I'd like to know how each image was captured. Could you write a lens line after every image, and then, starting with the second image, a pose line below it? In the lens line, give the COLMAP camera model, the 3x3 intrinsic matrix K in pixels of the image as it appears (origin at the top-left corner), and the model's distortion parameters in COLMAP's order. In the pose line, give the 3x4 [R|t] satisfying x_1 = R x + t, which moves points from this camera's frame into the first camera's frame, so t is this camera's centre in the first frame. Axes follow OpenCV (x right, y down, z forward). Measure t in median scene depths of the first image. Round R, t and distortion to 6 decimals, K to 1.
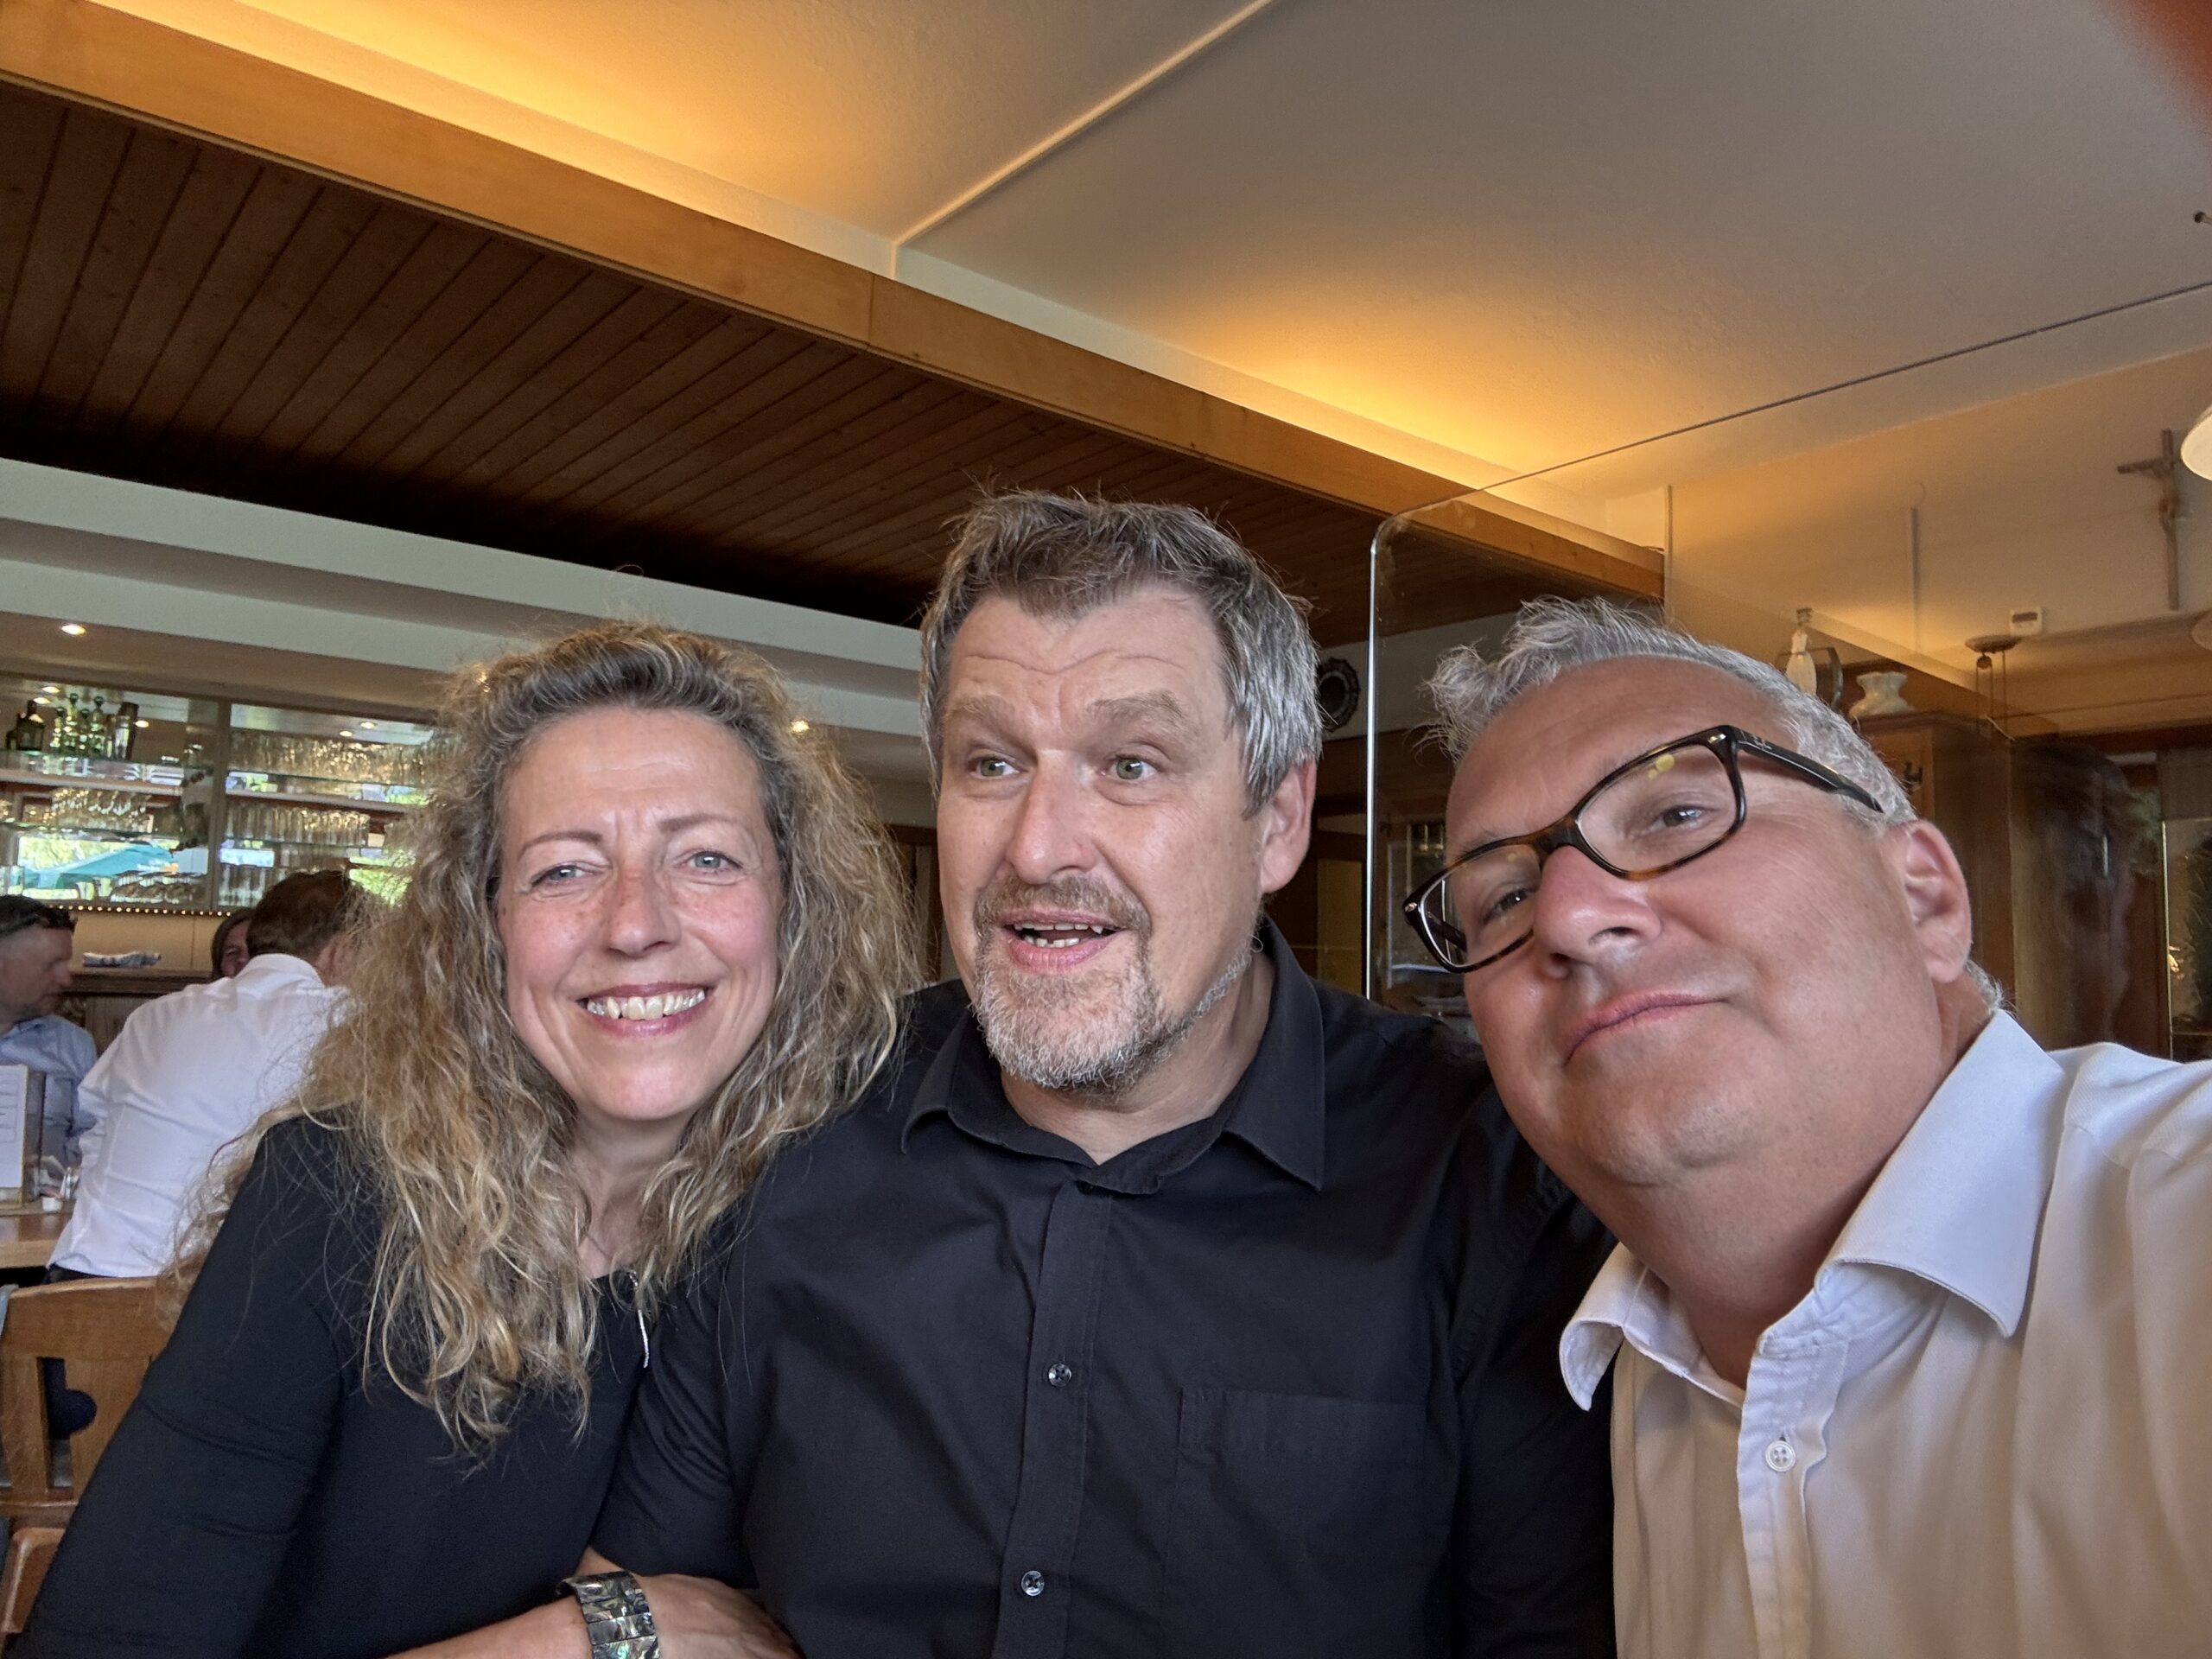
lens RADIAL K [[1537.4, 0, 1114.8], [0, 1537.4, 863.9], [0, 0, 1]] dist [-0.041236, -0.004941]
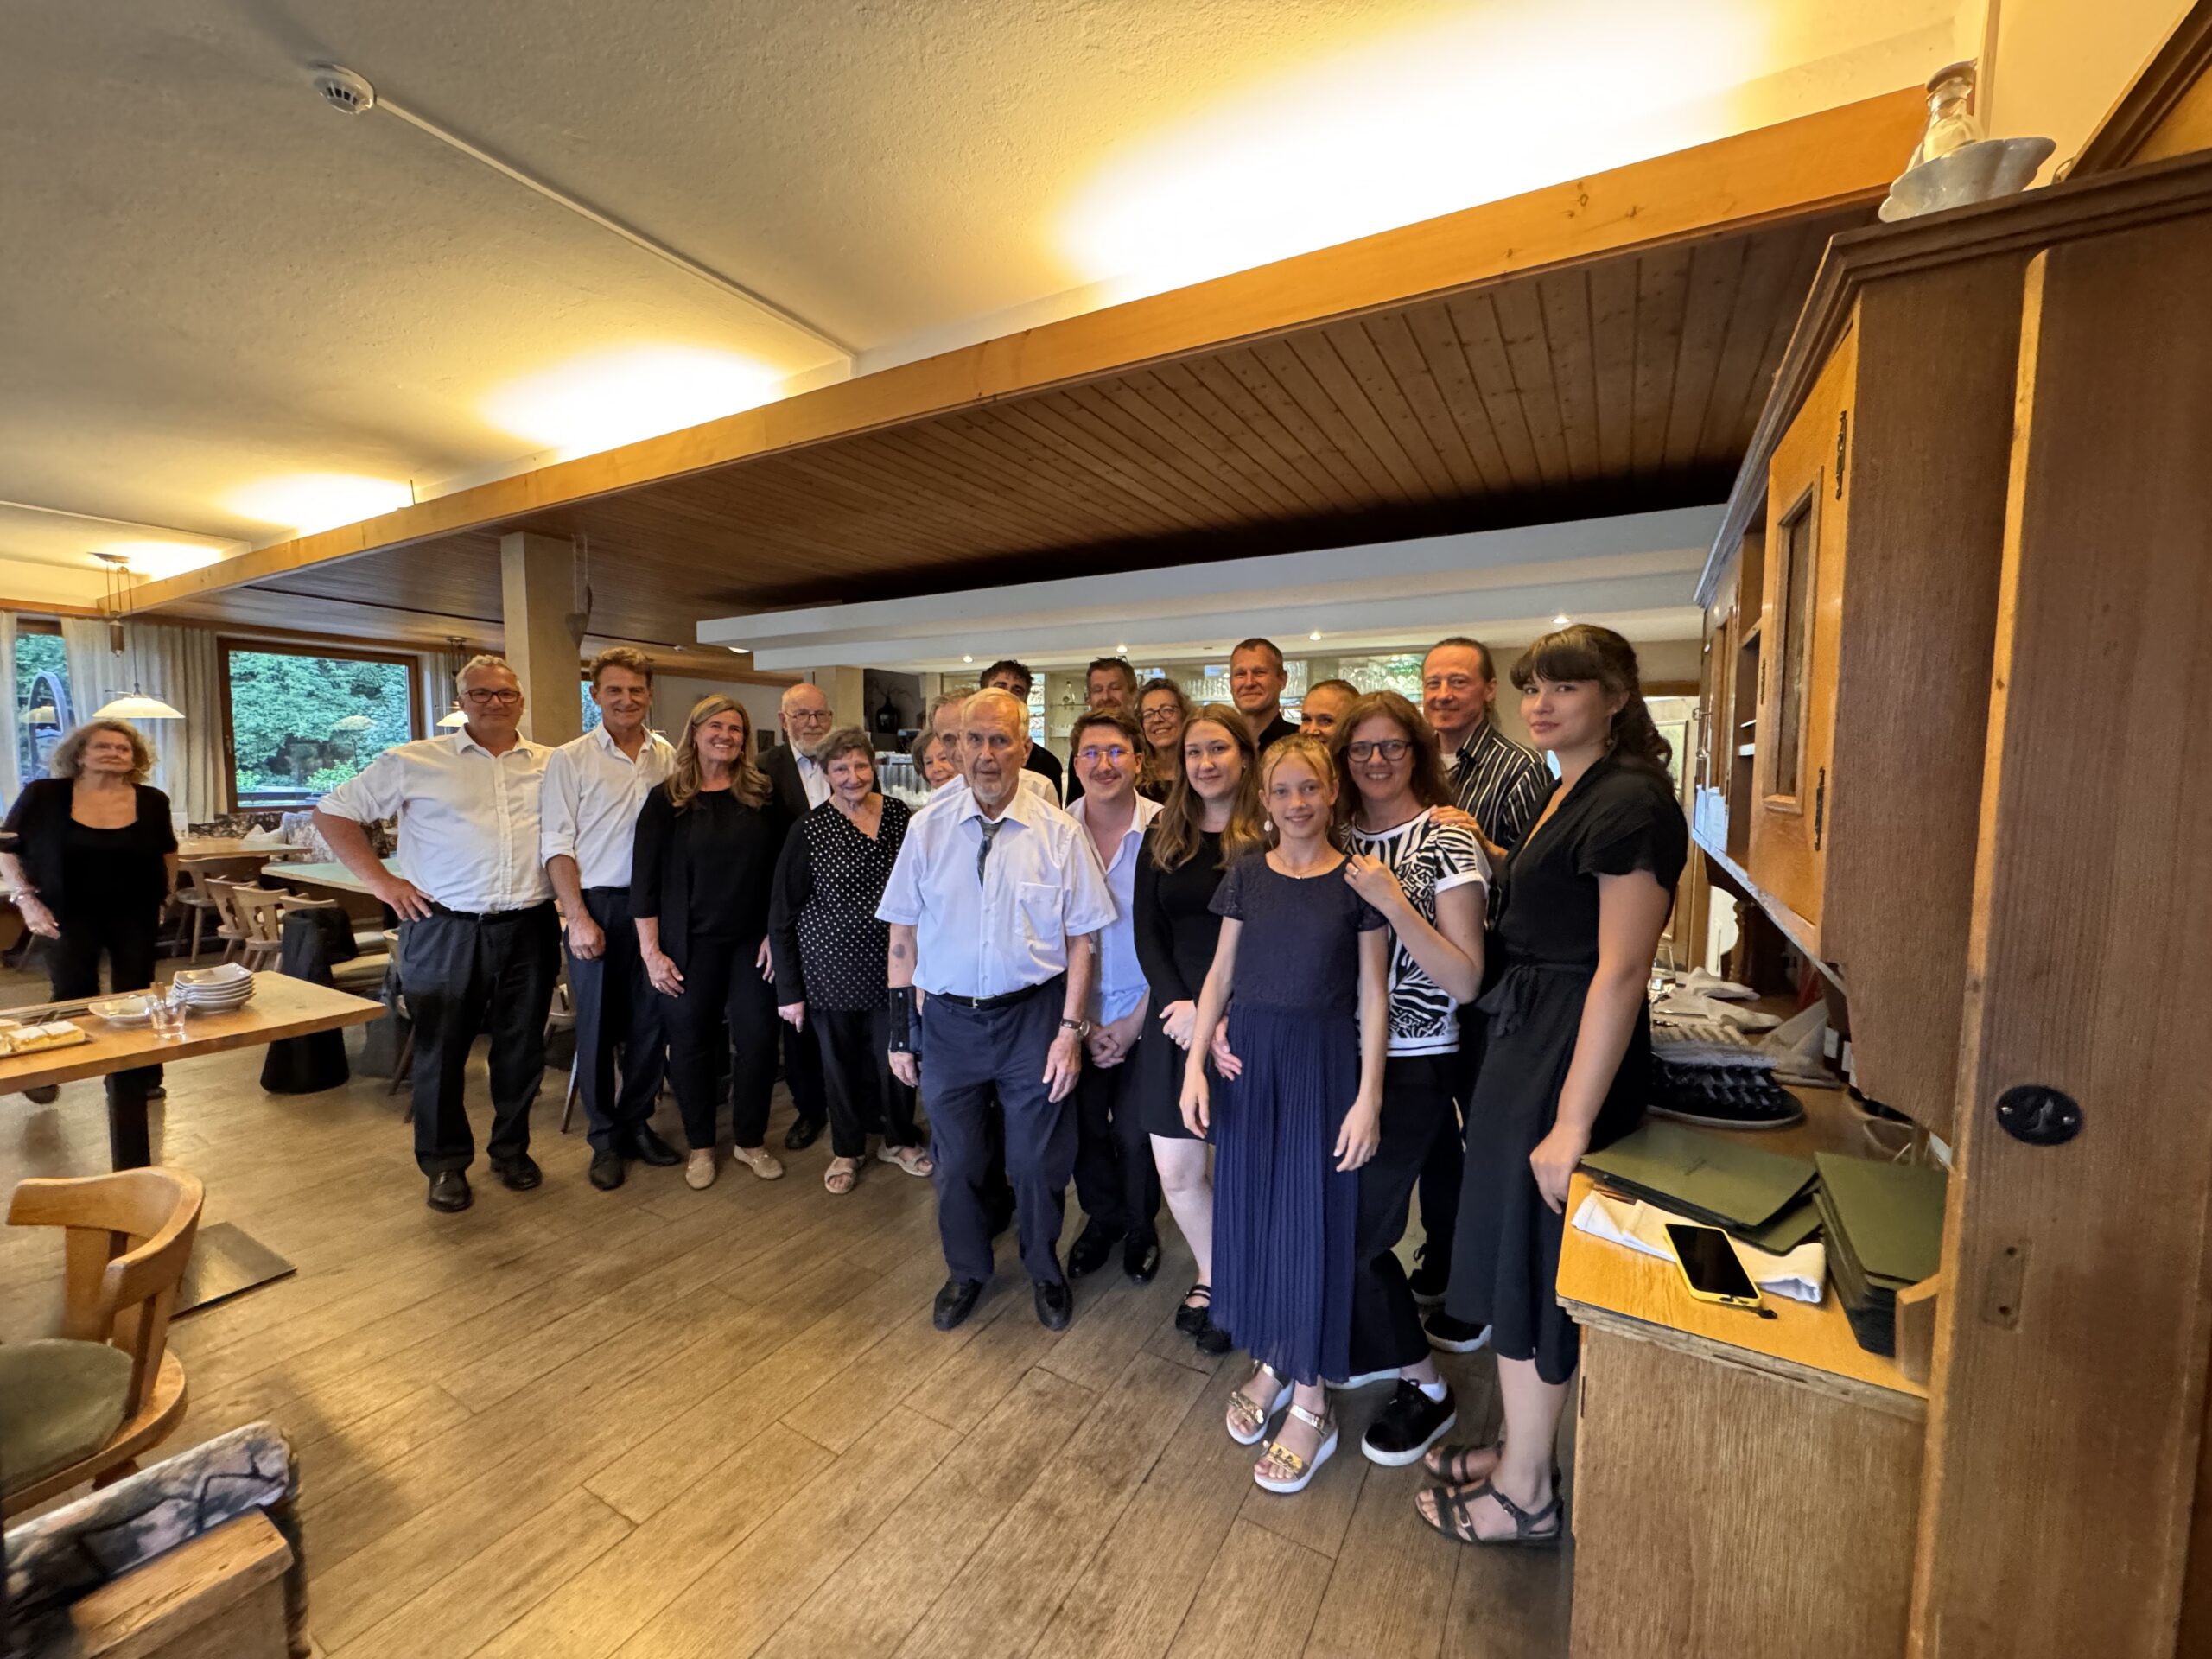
lens RADIAL K [[885.1, 0, 1106.0], [0, 885.1, 829.5], [0, 0, 1]] dist [-0.000247, -0.000019]
pose [[0.340774, 0.041284, -0.939238, 0.779764], [0.072376, 0.994919, 0.069991, 0.021377], [0.937355, -0.091829, 0.336054, 0.882352]]
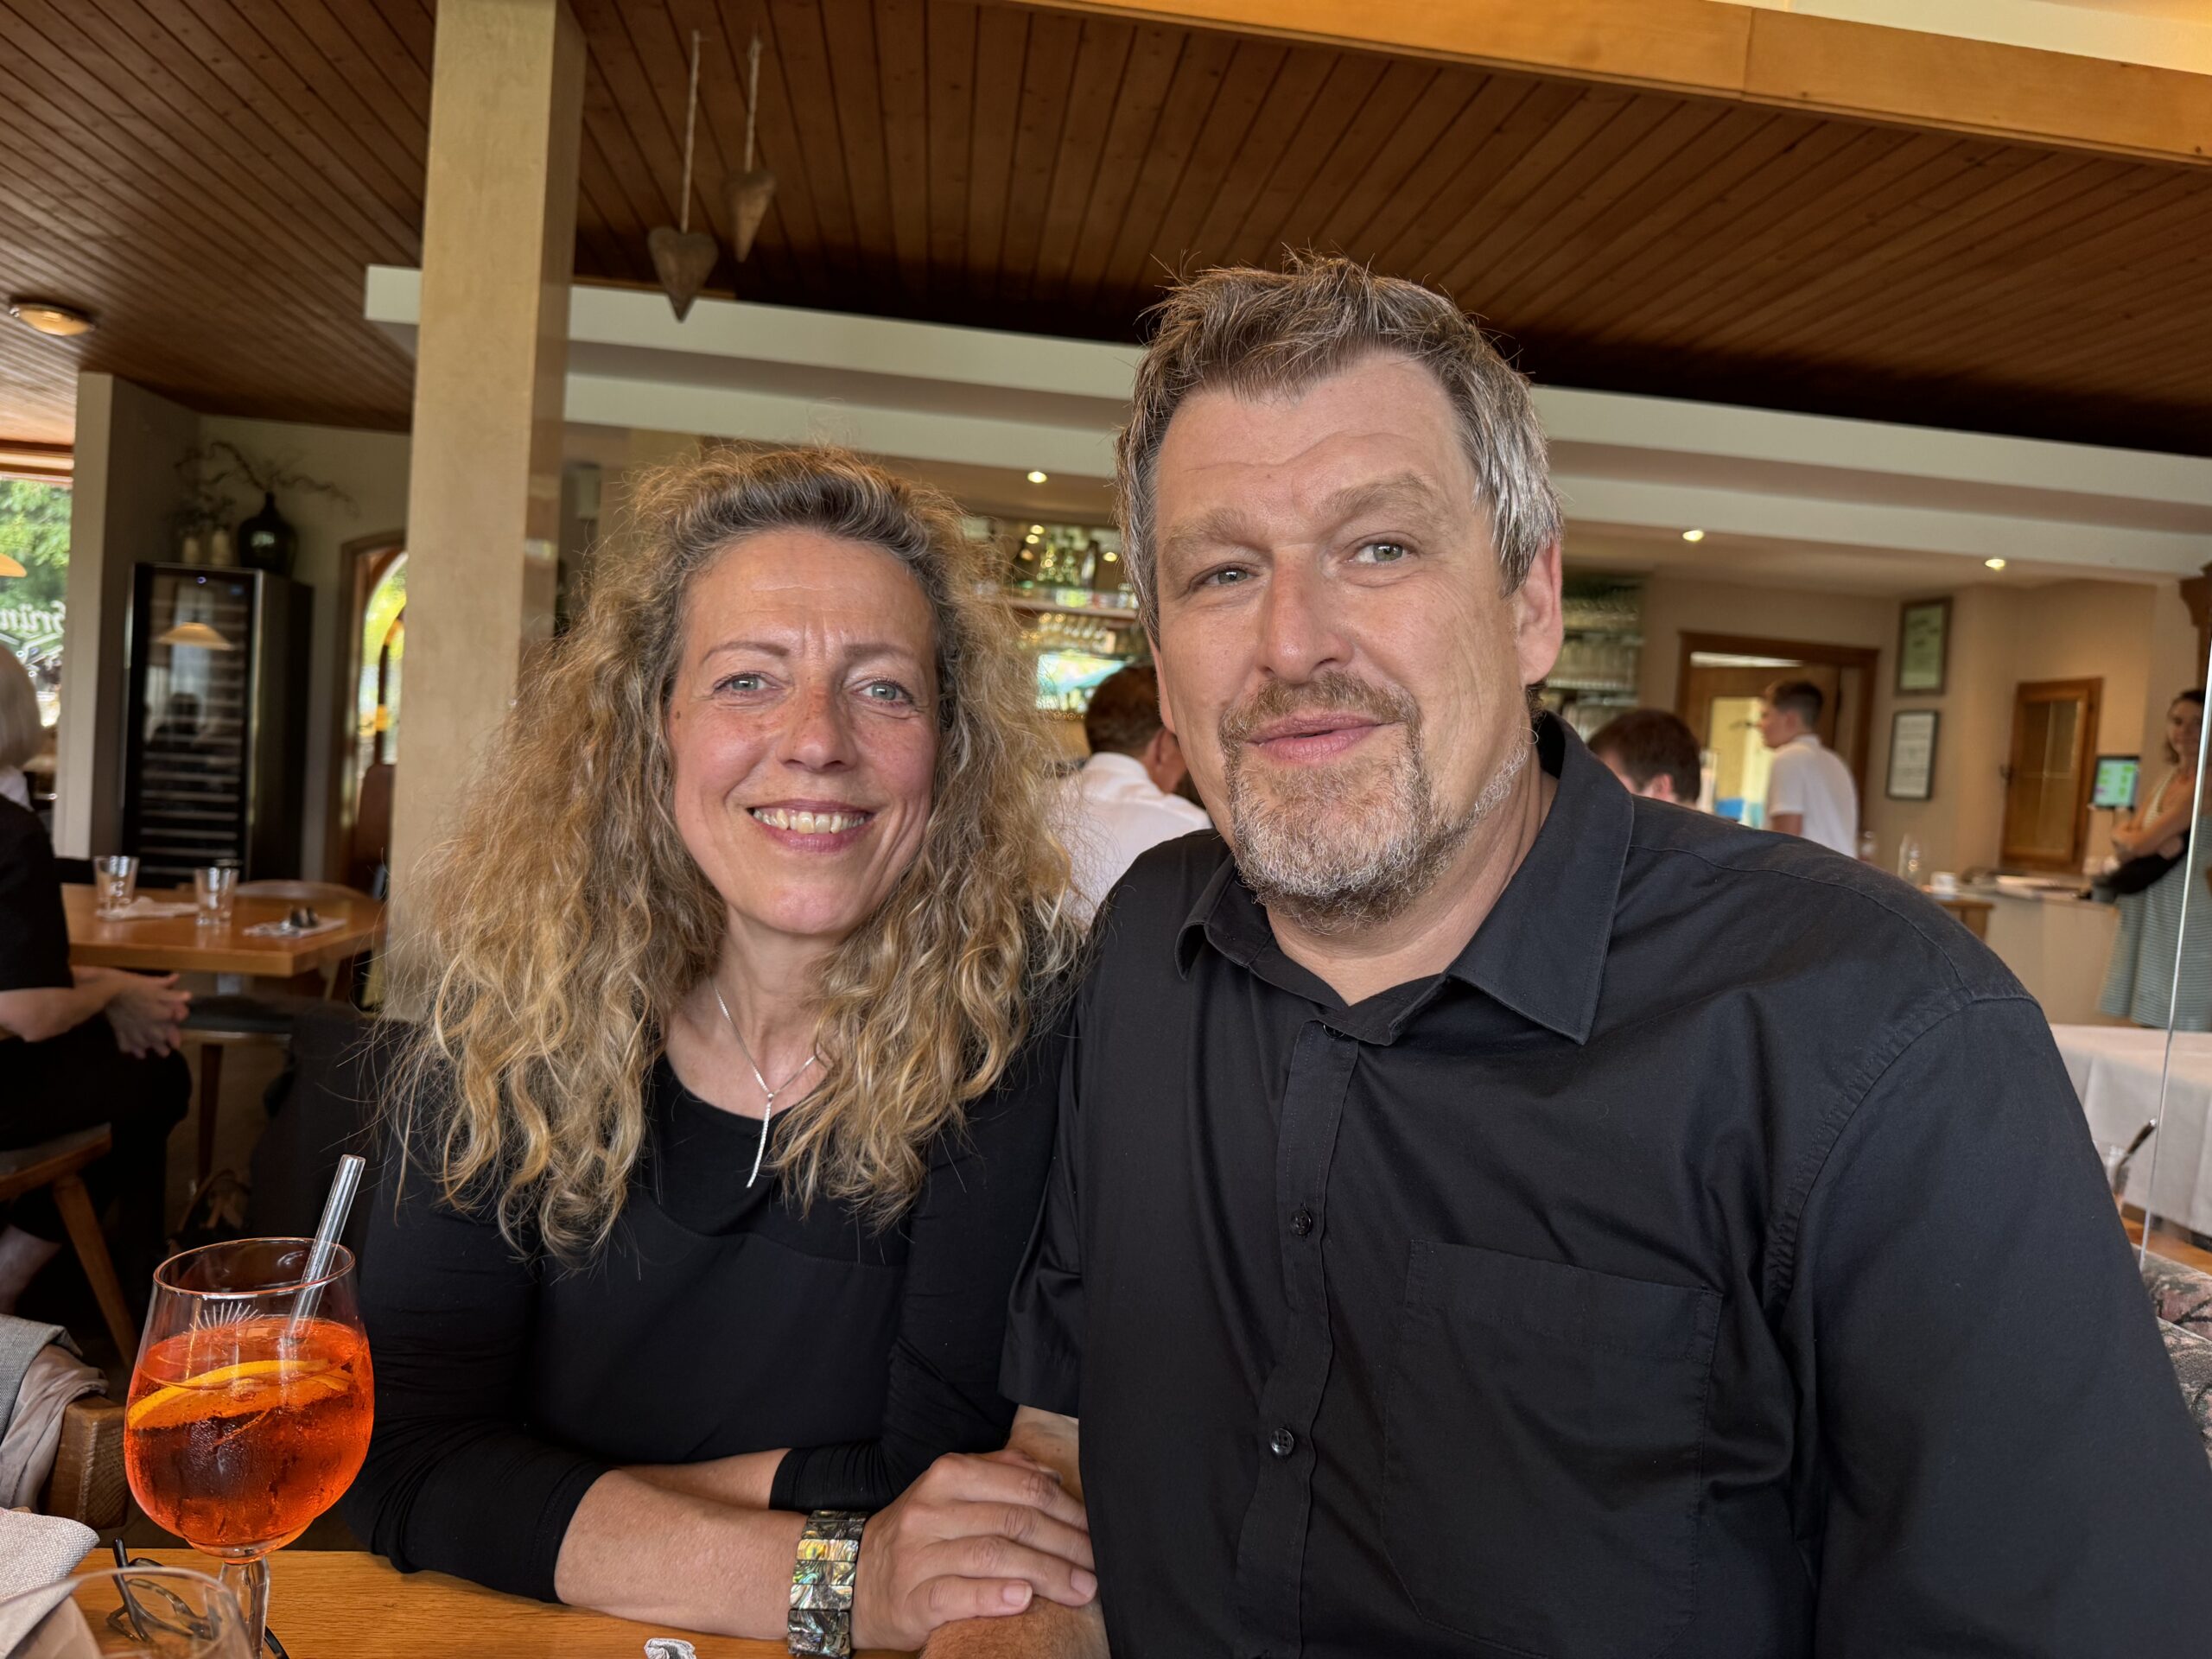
lens RADIAL K [[1585.4, 0, 1138.6], [0, 1585.4, 791.1], [0, 0, 1]] dist [0.012916, -0.043298]
pose [[0.843757, 0.039904, -0.535240, 0.044861], [-0.003720, 0.997643, 0.068512, 0.000687], [0.536713, -0.055817, 0.841917, 0.017861]]
